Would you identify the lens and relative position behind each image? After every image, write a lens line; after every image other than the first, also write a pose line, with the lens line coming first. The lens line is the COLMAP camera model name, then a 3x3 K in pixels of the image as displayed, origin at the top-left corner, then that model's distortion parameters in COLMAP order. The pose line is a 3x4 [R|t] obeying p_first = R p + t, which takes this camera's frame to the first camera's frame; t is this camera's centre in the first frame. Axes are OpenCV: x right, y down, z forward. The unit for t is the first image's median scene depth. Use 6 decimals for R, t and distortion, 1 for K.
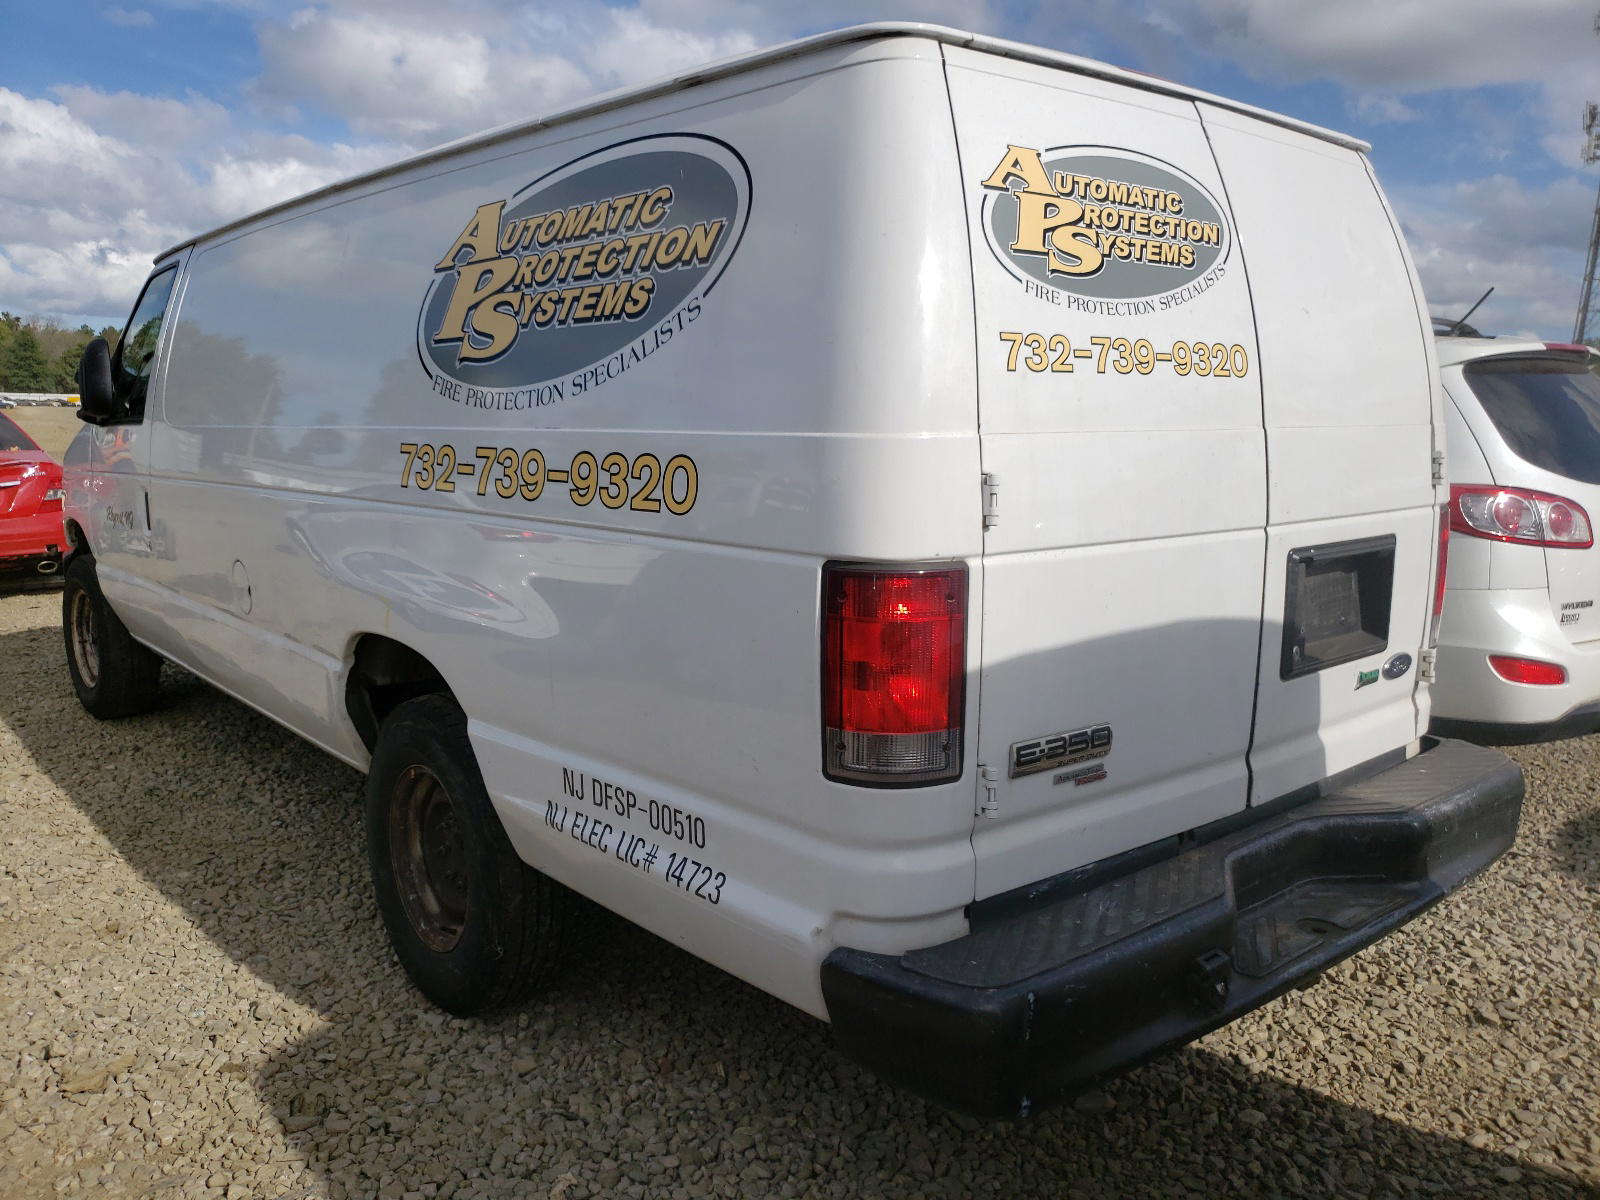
lens RADIAL K [[1441.9, 0, 800.0], [0, 1441.9, 600.0], [0, 0, 1]] dist [0.000312, -0.000186]
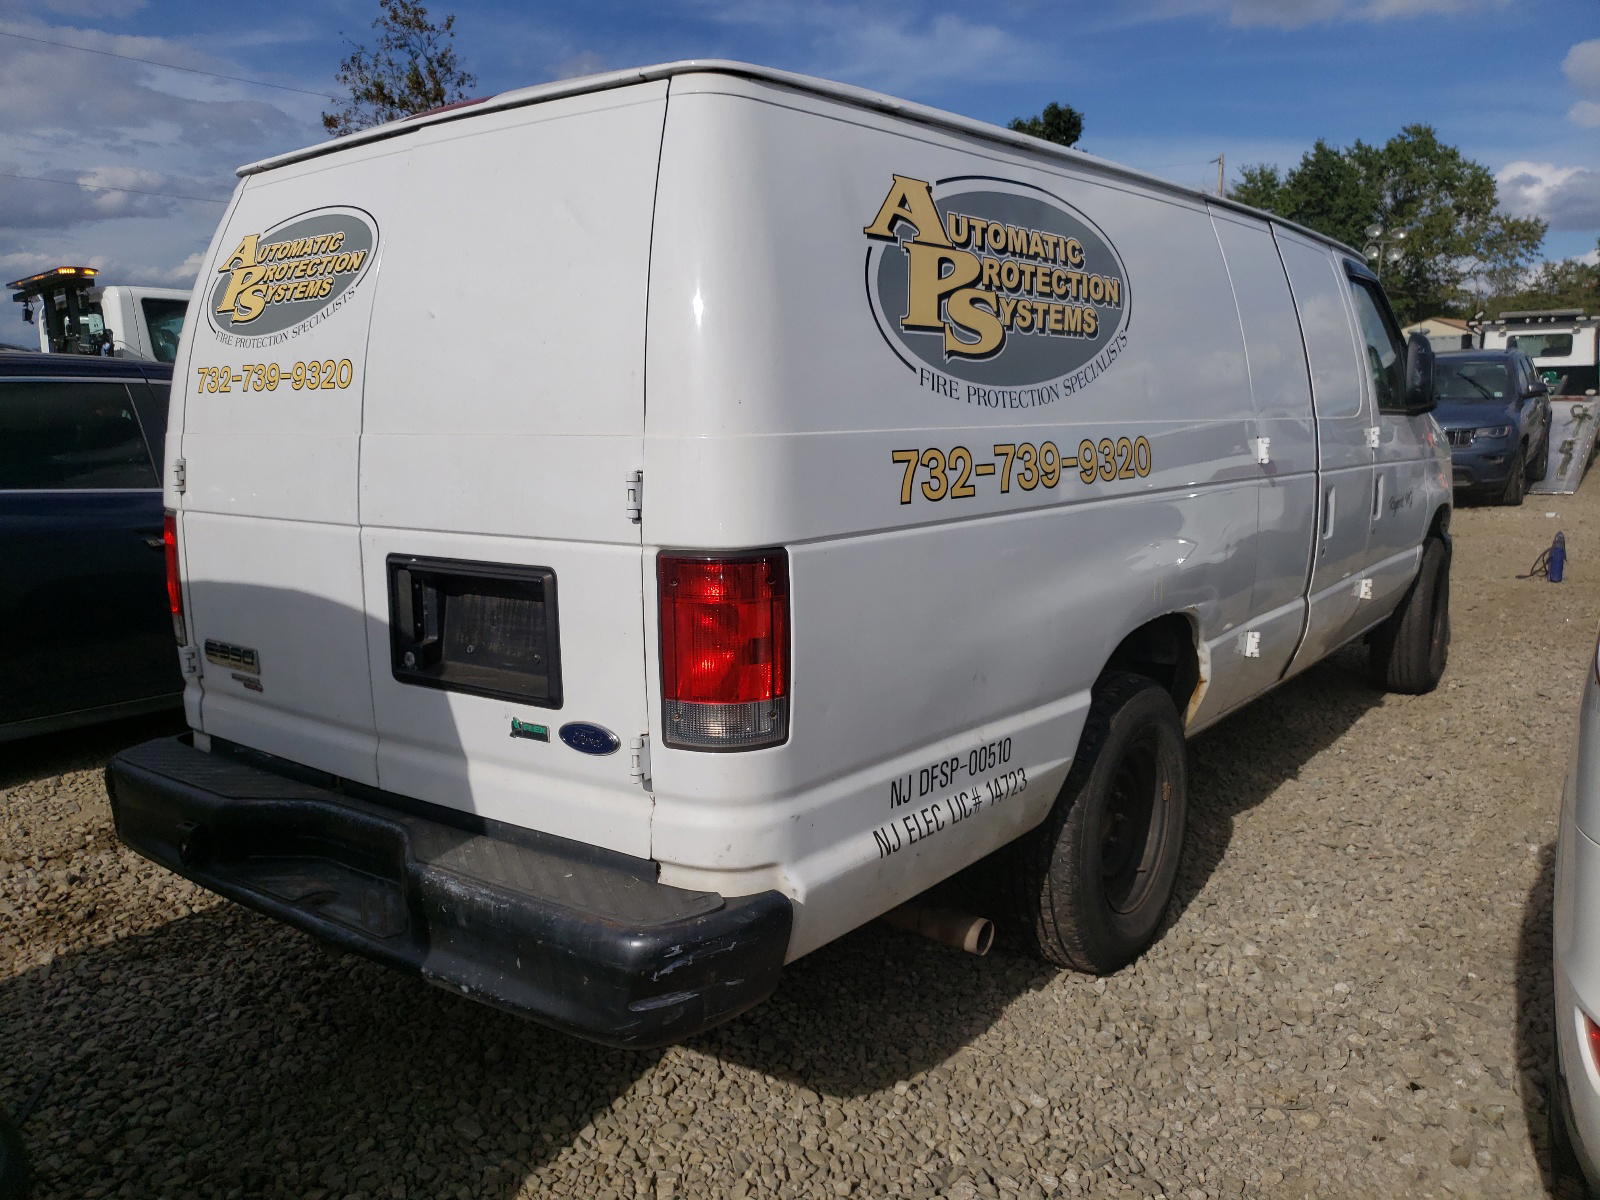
lens RADIAL K [[1366.0, 0, 800.0], [0, 1366.0, 600.0], [0, 0, 1]] dist [-0.218414, -0.000180]
pose [[-0.181422, -0.136951, 0.973823, -1.109098], [0.150691, 0.974689, 0.165146, -0.175069], [-0.971791, 0.176708, -0.156193, 1.285726]]
